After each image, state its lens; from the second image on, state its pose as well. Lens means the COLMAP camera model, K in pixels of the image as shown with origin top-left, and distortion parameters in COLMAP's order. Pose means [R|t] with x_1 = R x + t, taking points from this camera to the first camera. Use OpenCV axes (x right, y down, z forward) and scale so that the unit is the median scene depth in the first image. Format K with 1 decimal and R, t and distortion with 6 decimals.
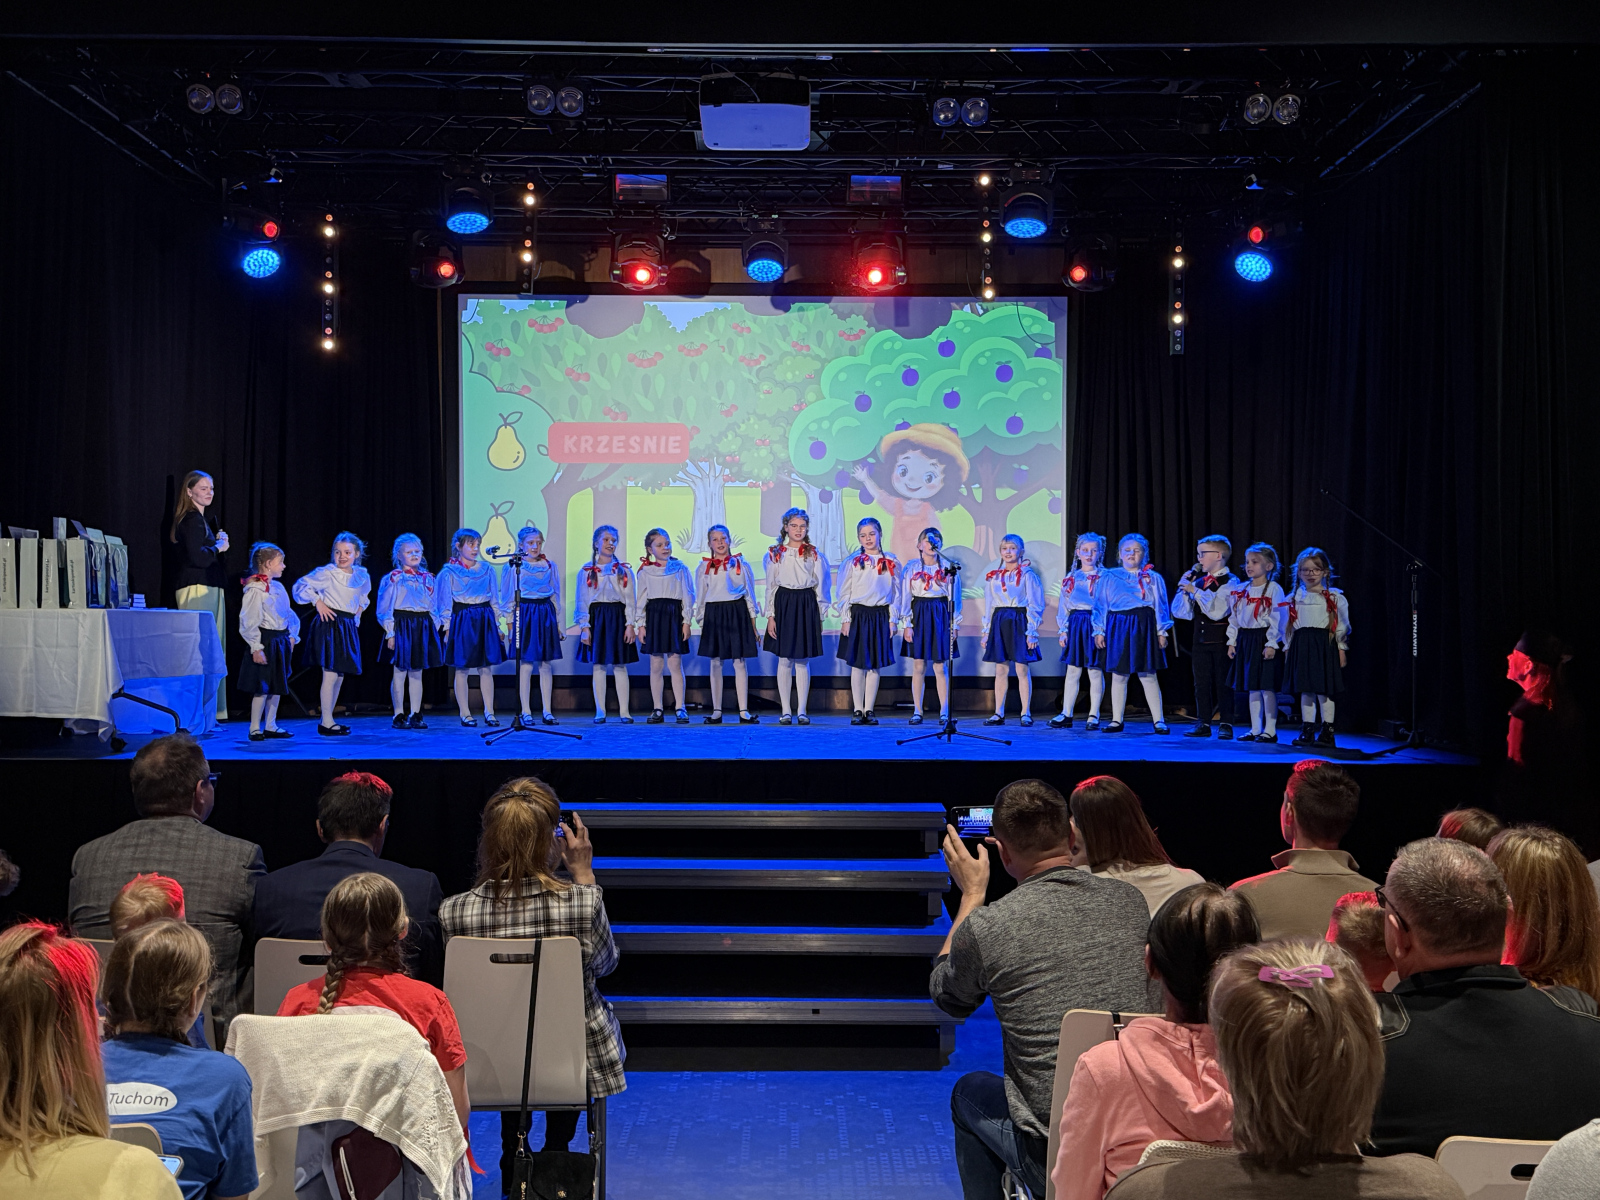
lens RADIAL K [[1743.0, 0, 800.4], [0, 1743.0, 606.8], [0, 0, 1]] dist [0.050705, 0.000000]
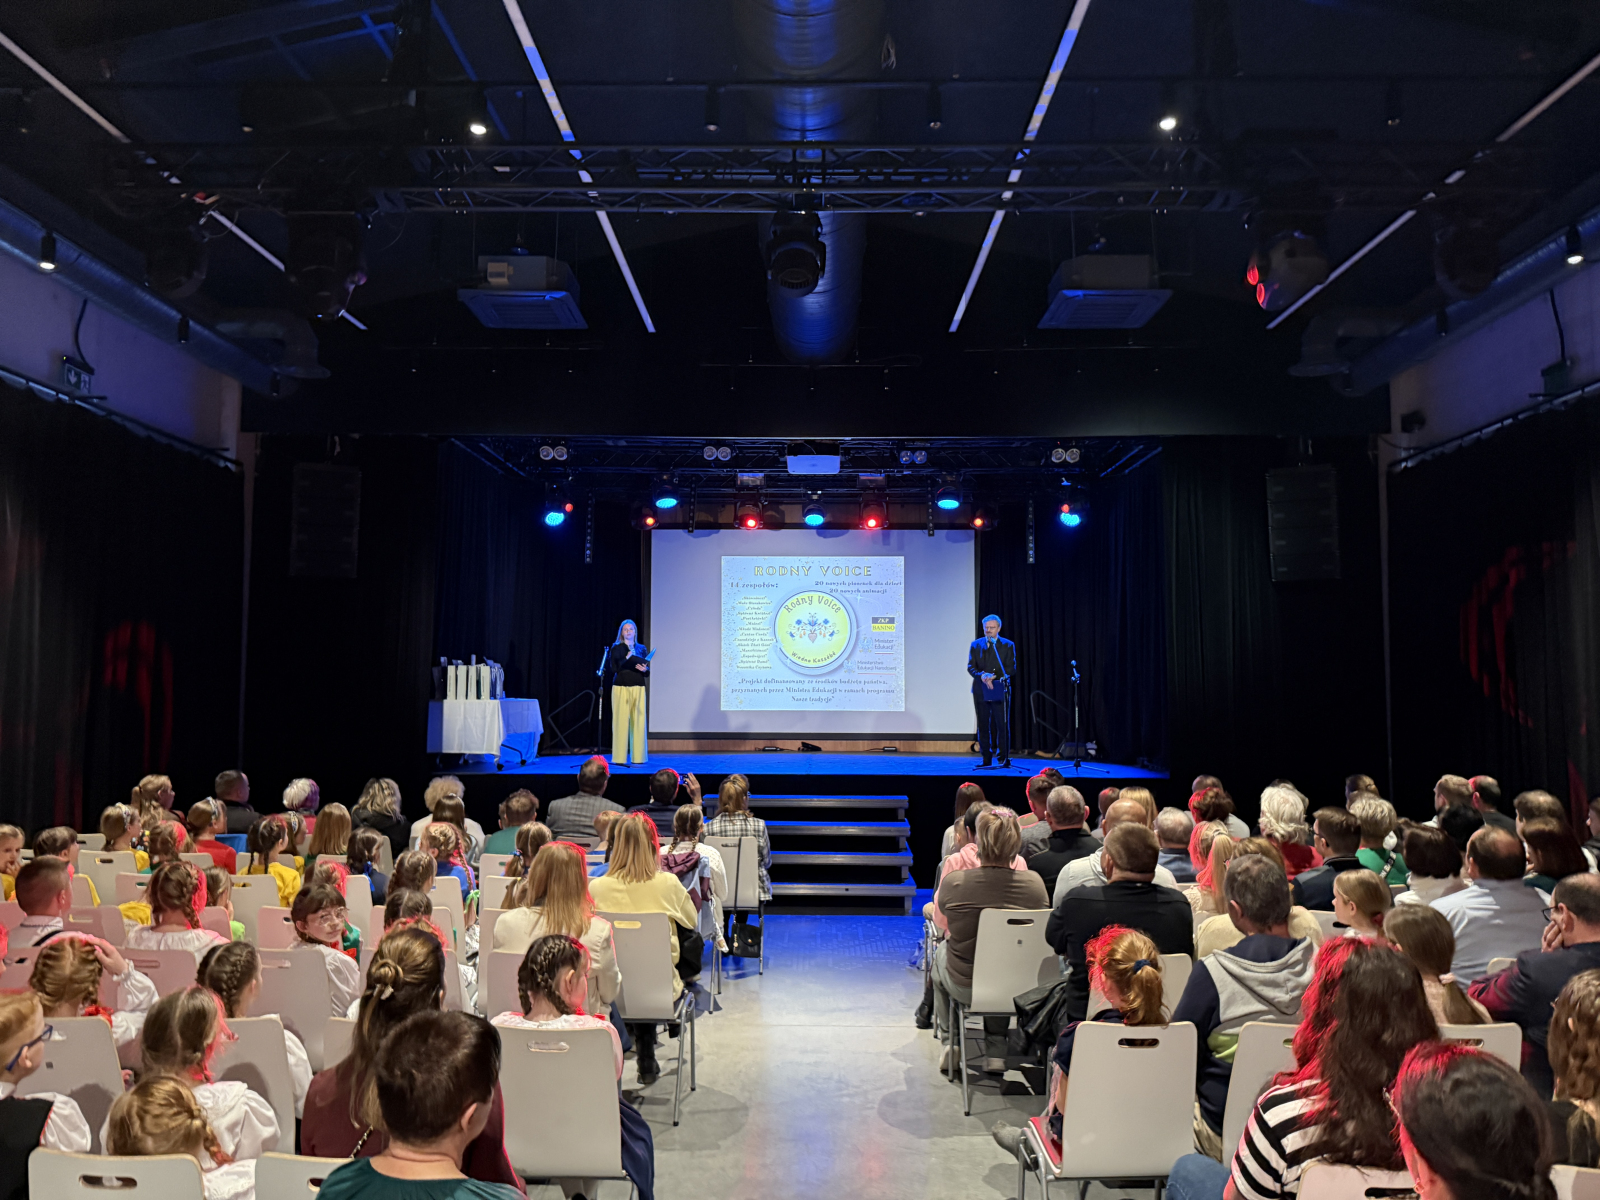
lens RADIAL K [[1130.5, 0, 793.7], [0, 1130.5, 597.9], [0, 0, 1]] dist [0.013023, -0.027327]
pose [[0.999681, -0.001863, -0.025201, -0.012818], [-0.000183, 0.996718, -0.080951, -0.008008], [0.025269, 0.080930, 0.996399, -0.246521]]
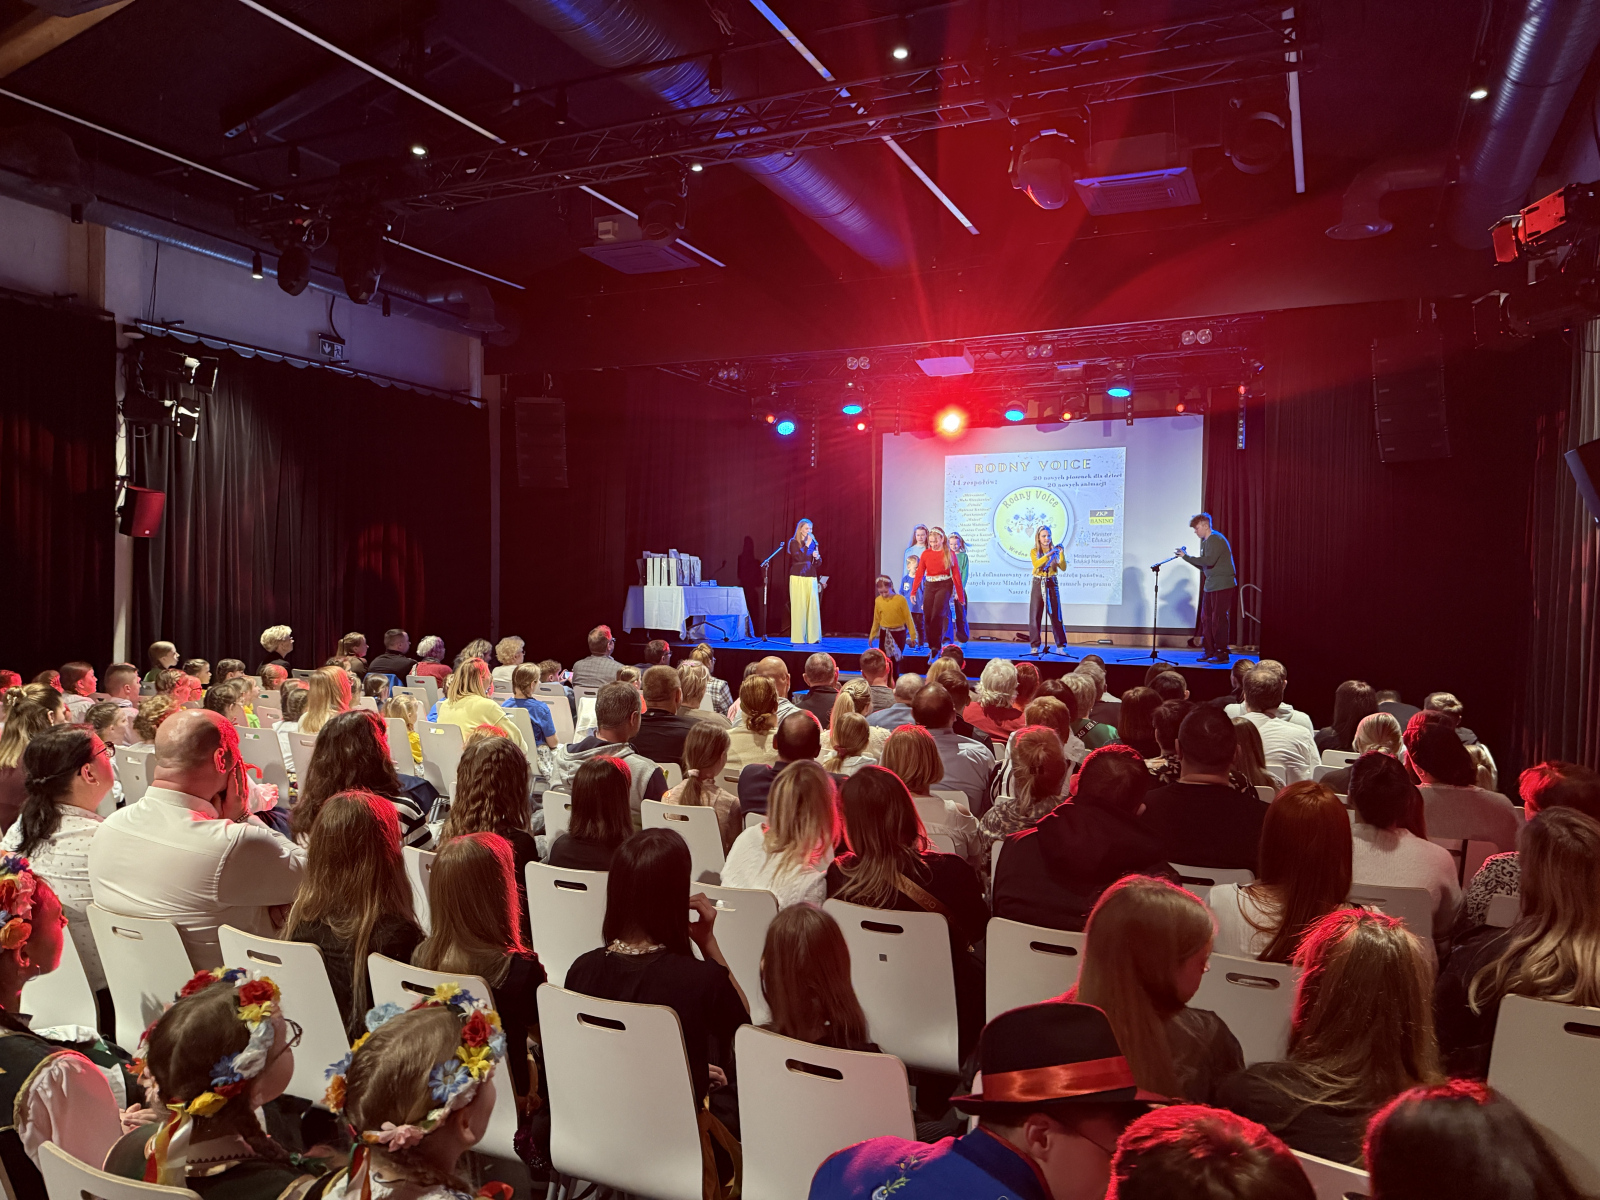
lens RADIAL K [[1130.5, 0, 797.1], [0, 1130.5, 606.6], [0, 0, 1]] dist [0.013023, -0.027327]
pose [[0.895658, 0.016851, -0.444424, 0.349256], [-0.010550, 0.999806, 0.016648, 0.001941], [0.444618, -0.010222, 0.895662, -0.268153]]
